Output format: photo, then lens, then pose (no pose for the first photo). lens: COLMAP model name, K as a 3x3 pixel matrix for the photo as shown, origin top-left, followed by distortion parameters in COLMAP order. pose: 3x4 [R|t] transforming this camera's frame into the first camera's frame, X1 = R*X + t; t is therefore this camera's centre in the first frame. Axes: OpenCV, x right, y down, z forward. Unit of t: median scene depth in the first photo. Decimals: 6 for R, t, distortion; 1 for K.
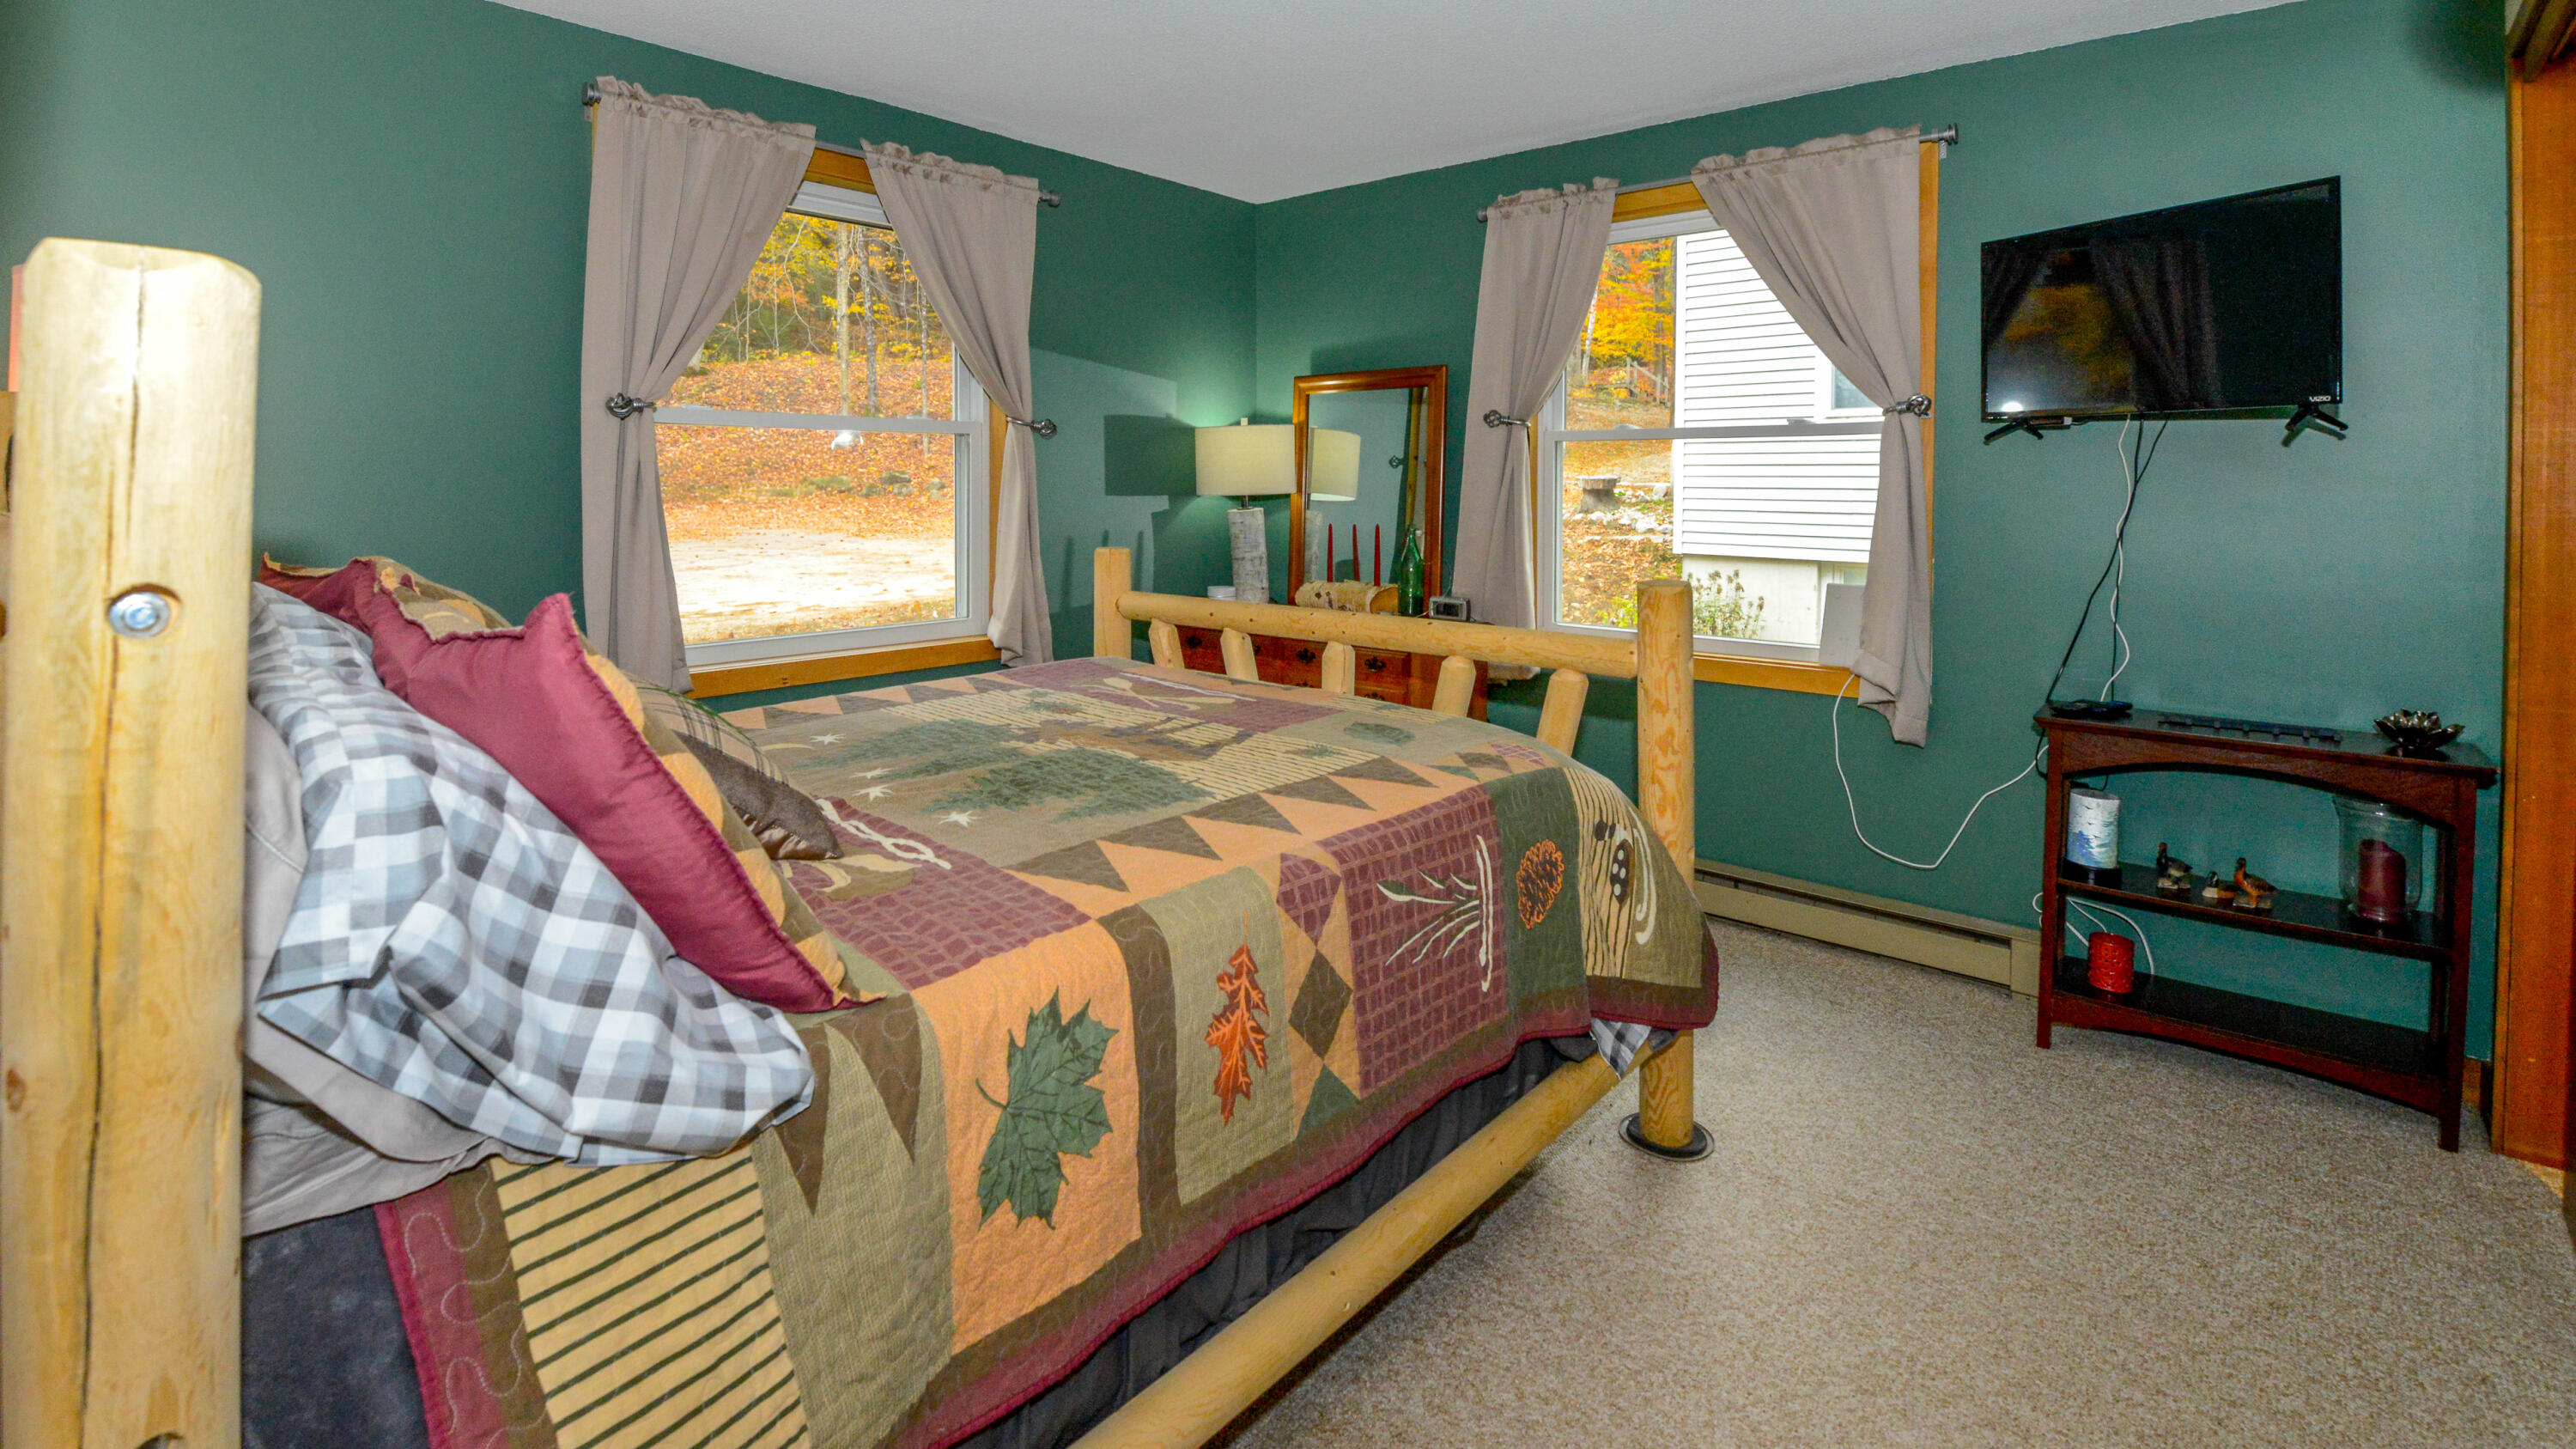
lens RADIAL K [[1161.5, 0, 1288.0], [0, 1161.5, 724.5], [0, 0, 1]] dist [0.000258, -0.000019]
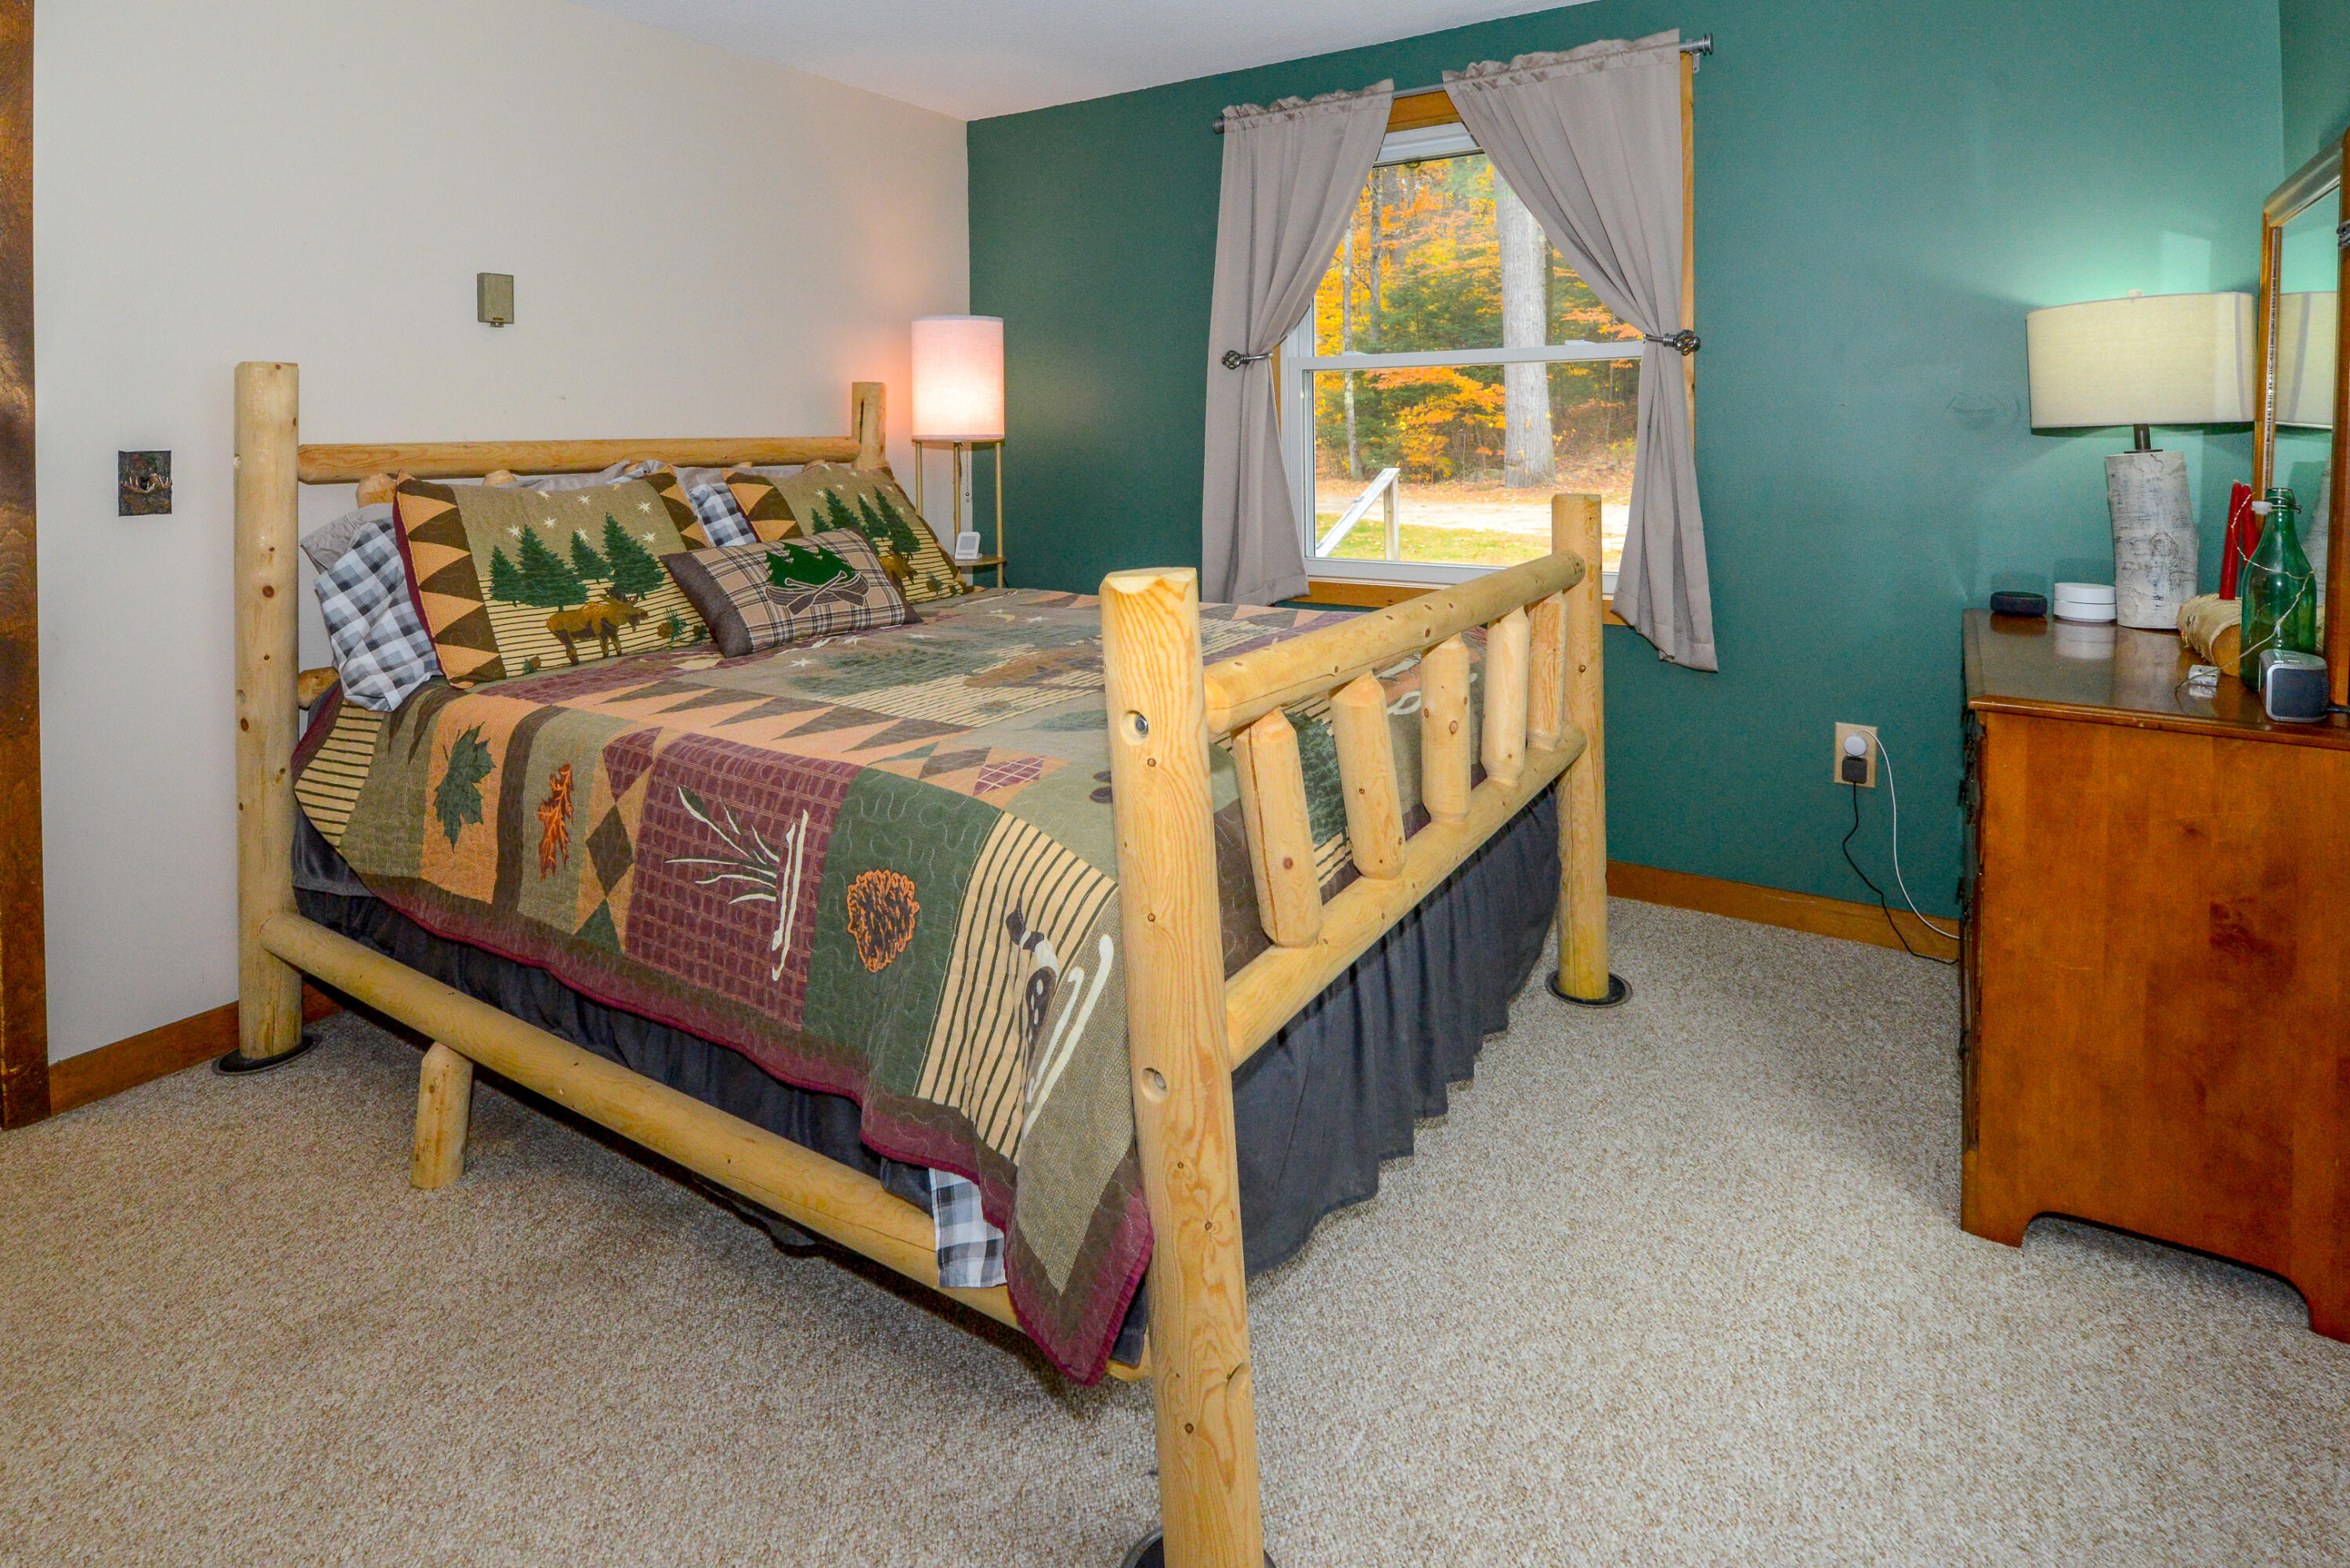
lens RADIAL K [[988.6, 0, 1176.1], [0, 988.6, 728.0], [0, 0, 1]] dist [-0.015449, 0.000007]
pose [[0.220166, 0.258283, -0.940647, 0.893452], [-0.195109, 0.956483, 0.216964, -0.170900], [0.955751, 0.135761, 0.260978, 1.080619]]
